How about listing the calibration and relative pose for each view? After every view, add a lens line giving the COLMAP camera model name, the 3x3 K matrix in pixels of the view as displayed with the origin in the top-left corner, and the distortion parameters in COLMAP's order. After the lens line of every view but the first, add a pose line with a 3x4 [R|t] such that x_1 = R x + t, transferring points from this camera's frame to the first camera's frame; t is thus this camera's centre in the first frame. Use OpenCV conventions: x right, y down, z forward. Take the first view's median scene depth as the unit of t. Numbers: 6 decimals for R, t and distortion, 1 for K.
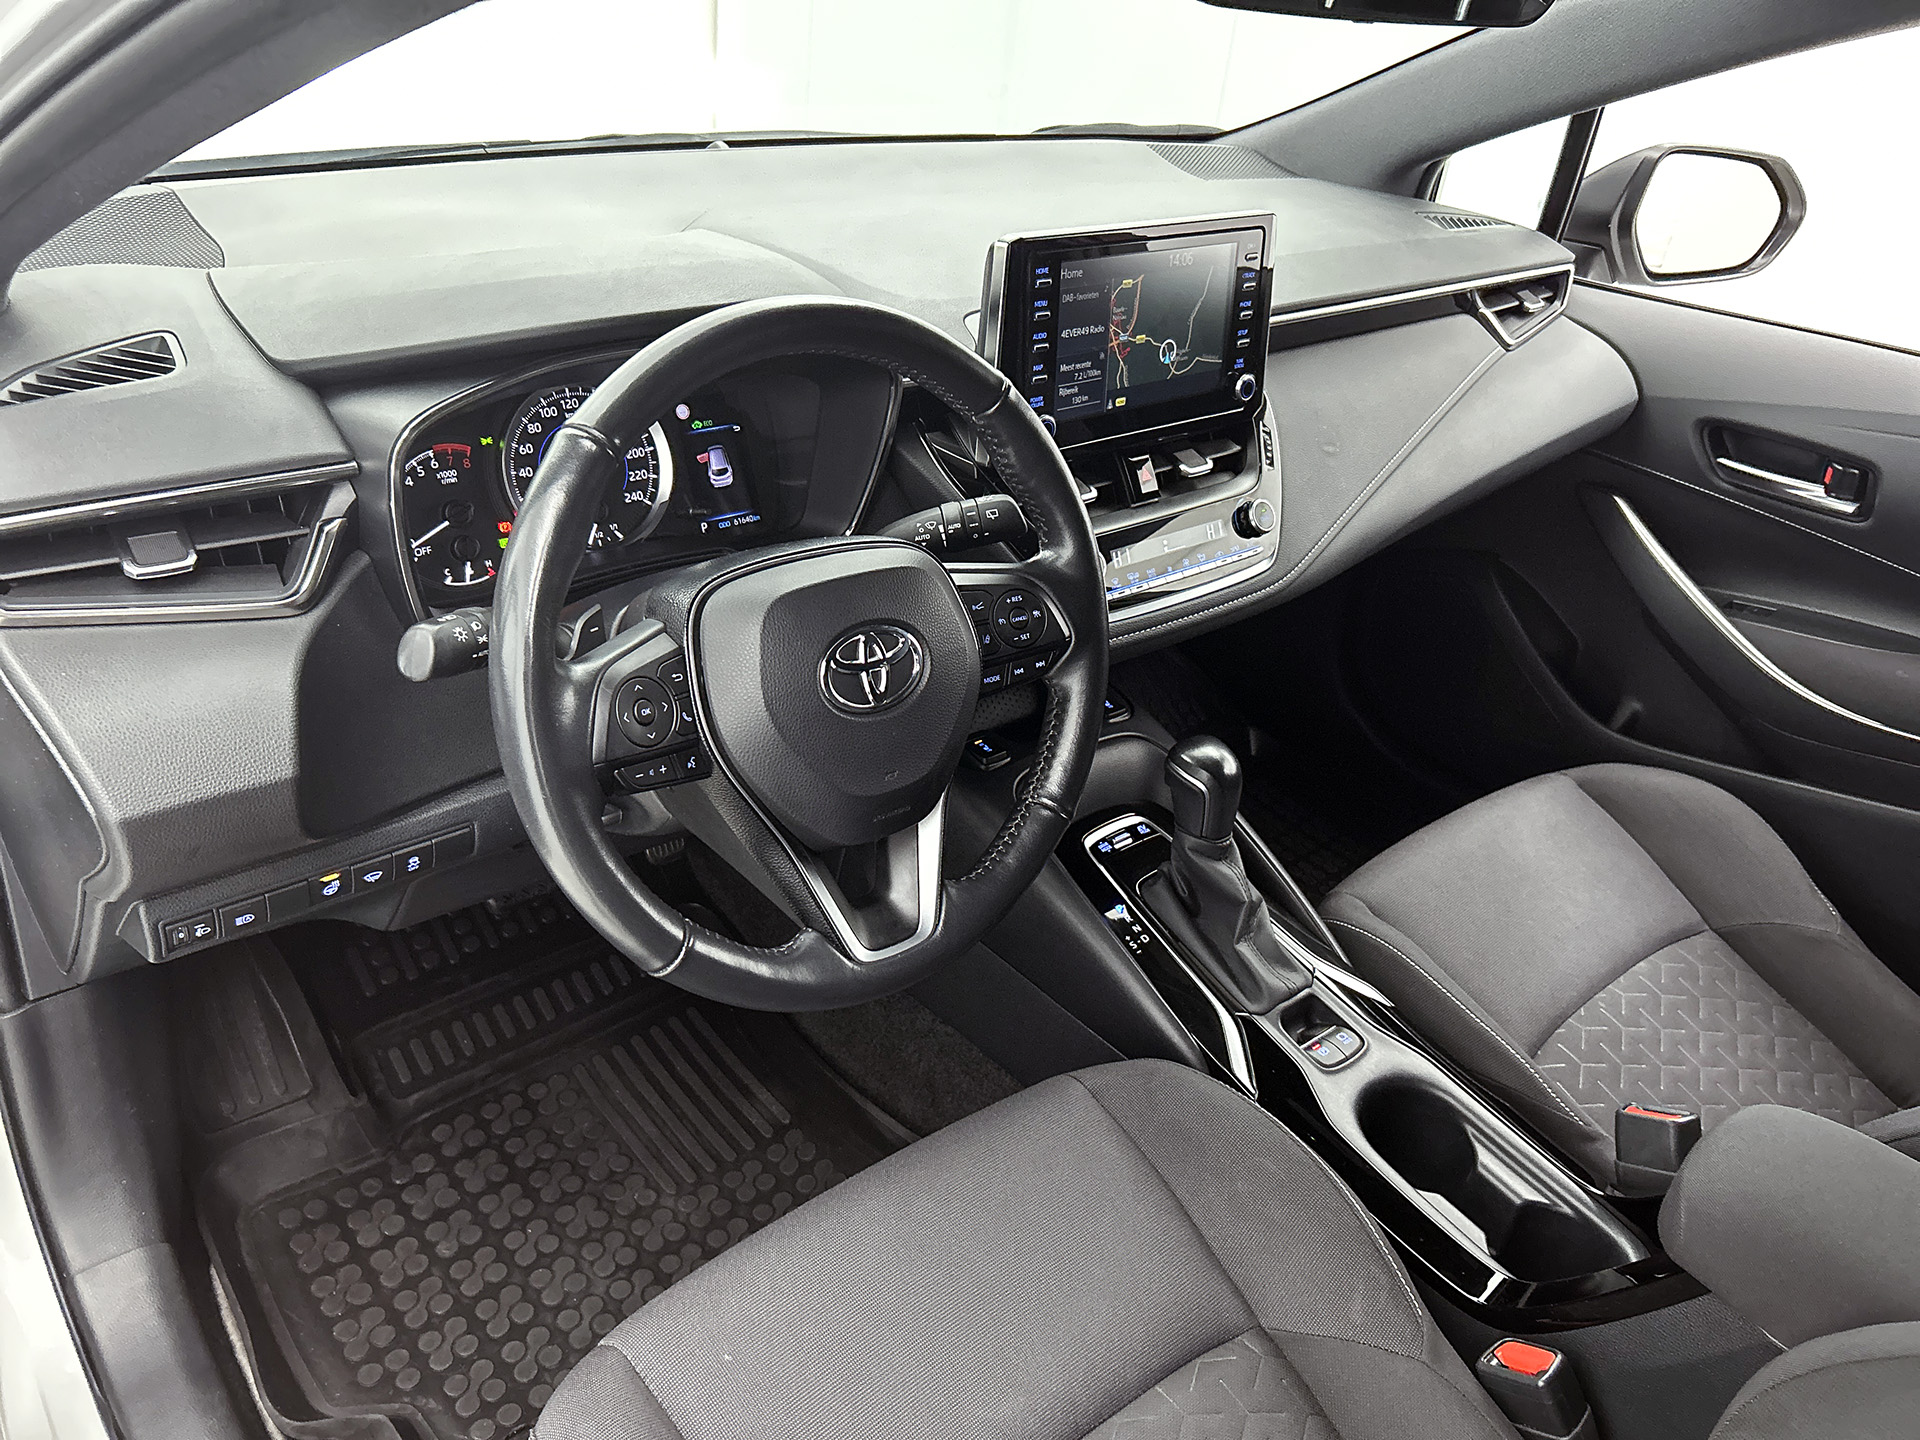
lens RADIAL K [[1420.2, 0, 960.0], [0, 1420.2, 720.0], [0, 0, 1]] dist [0.087118, -0.163576]
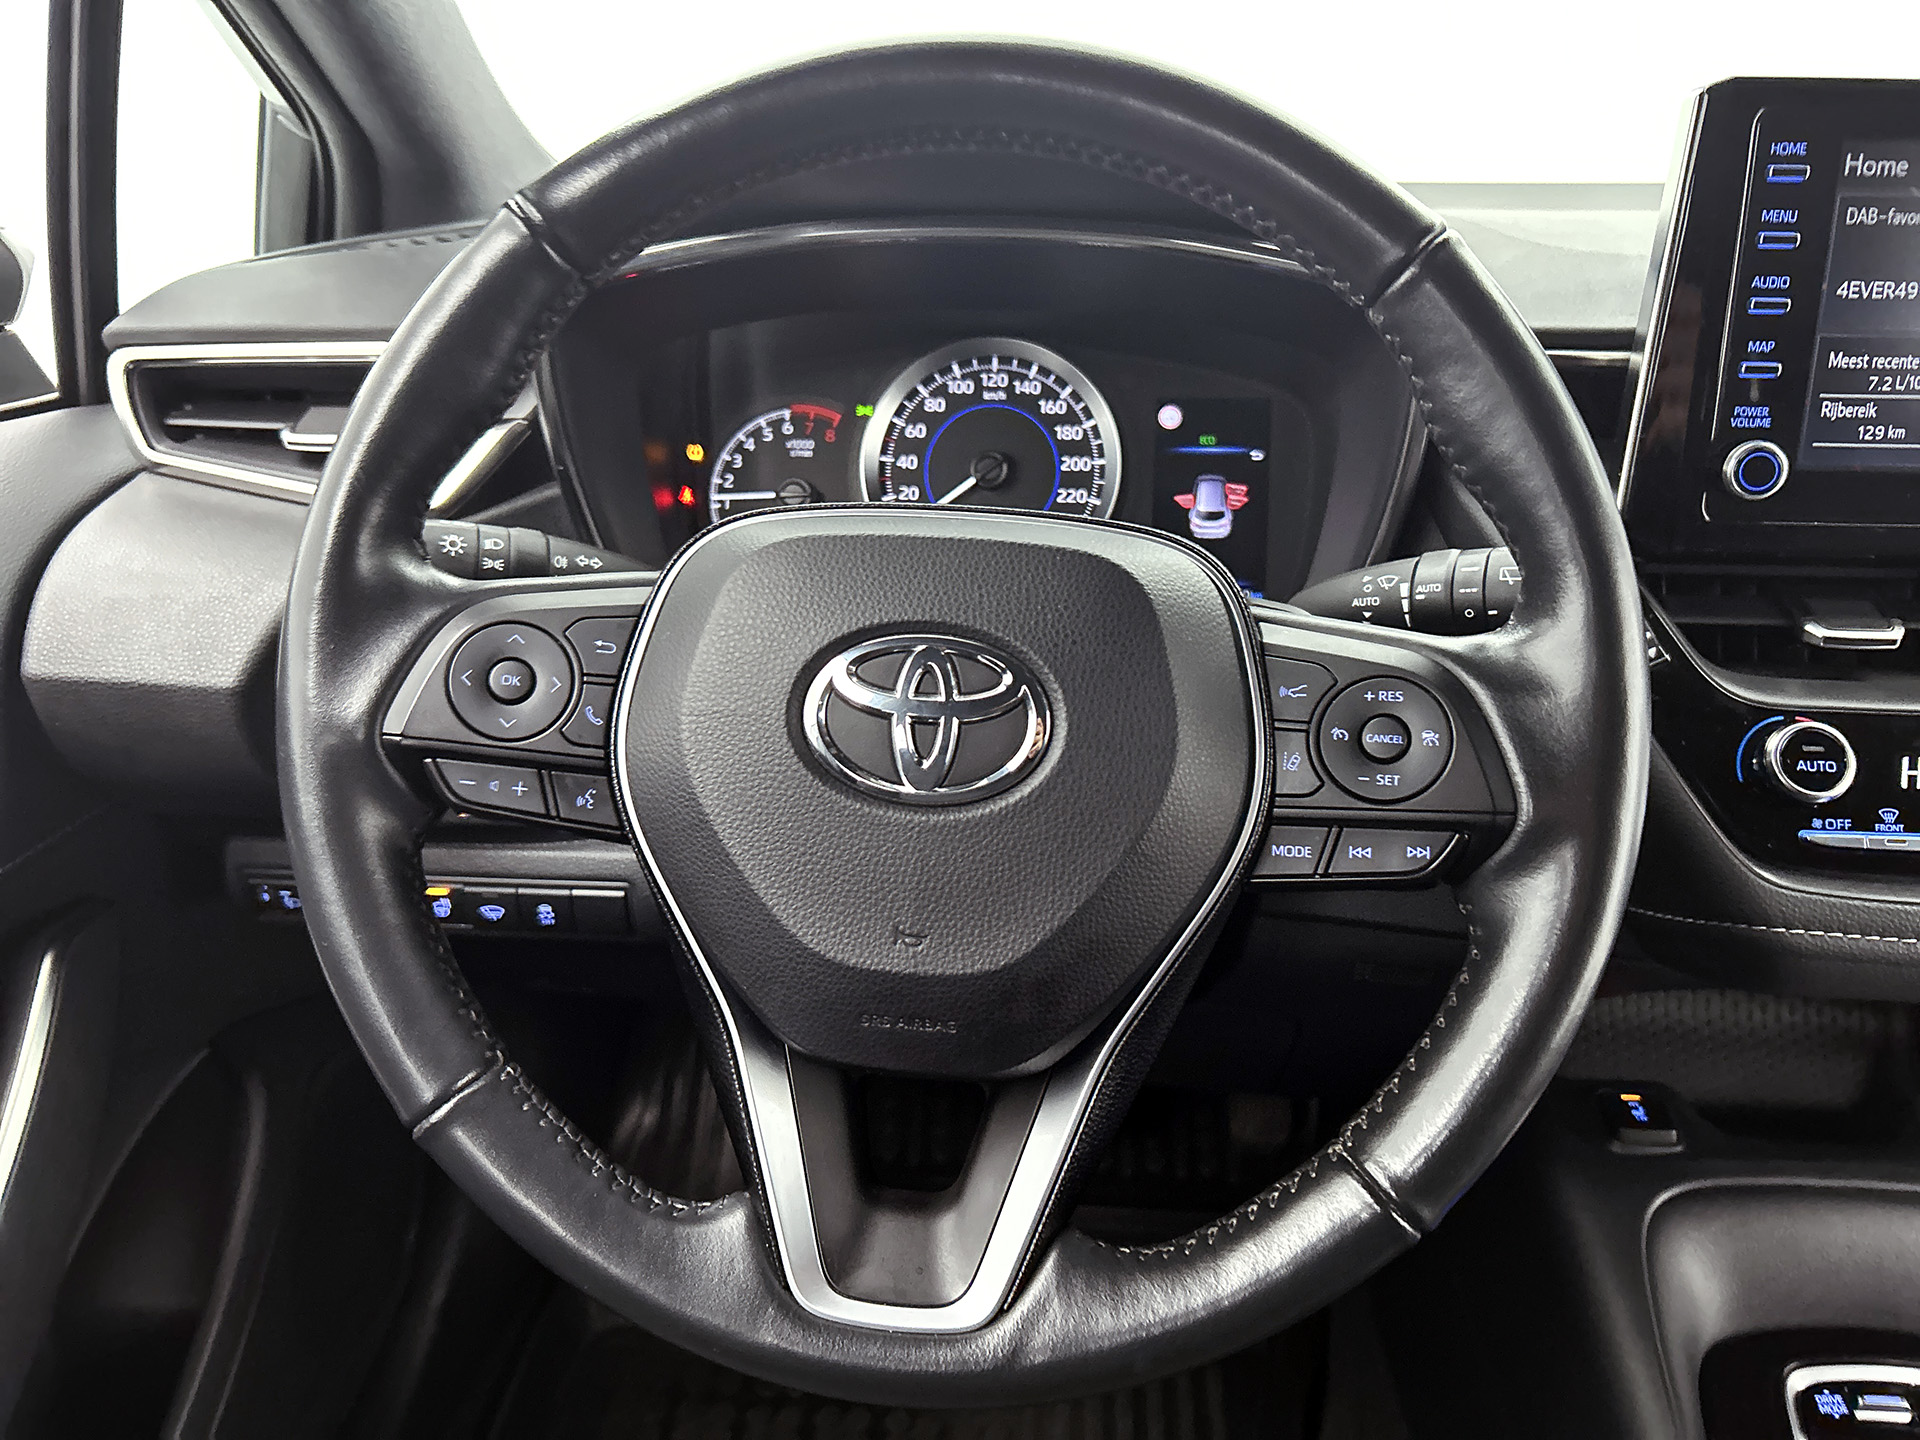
lens RADIAL K [[1469.5, 0, 960.0], [0, 1469.5, 720.0], [0, 0, 1]] dist [0.062100, -0.099122]
pose [[0.712855, 0.168215, -0.680839, 0.221075], [-0.304244, 0.948874, -0.084112, 0.004481], [0.631881, 0.267101, 0.727587, 0.466374]]
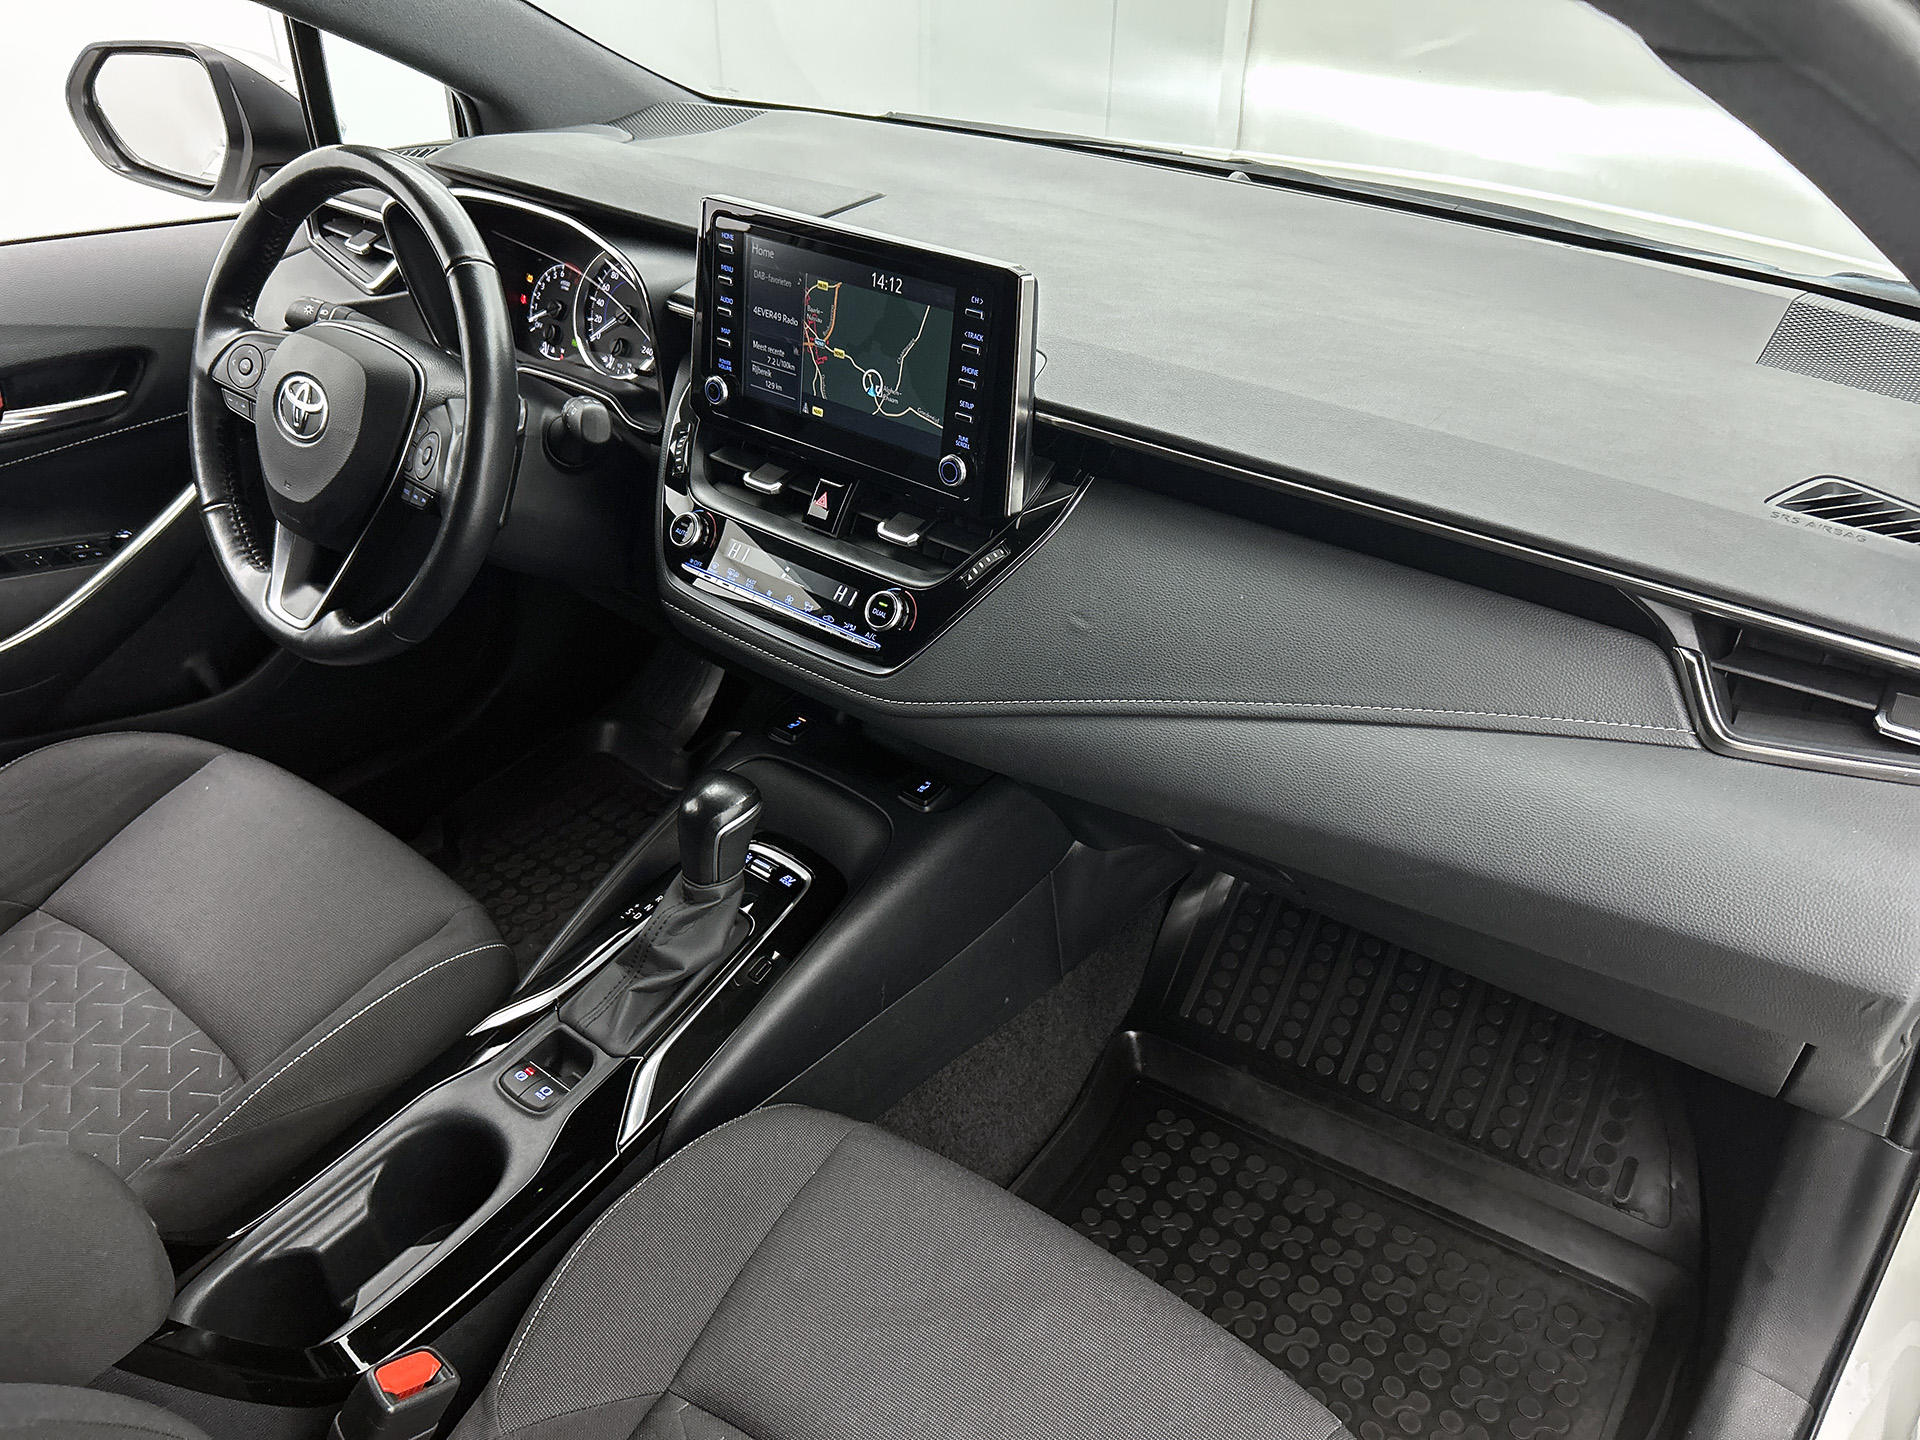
lens RADIAL K [[1420.2, 0, 960.0], [0, 1420.2, 720.0], [0, 0, 1]] dist [0.087118, -0.163576]
pose [[0.214918, 0.447911, -0.867863, 1.066561], [-0.510671, 0.809007, 0.291072, -0.391429], [0.832482, 0.380636, 0.402605, 0.804779]]
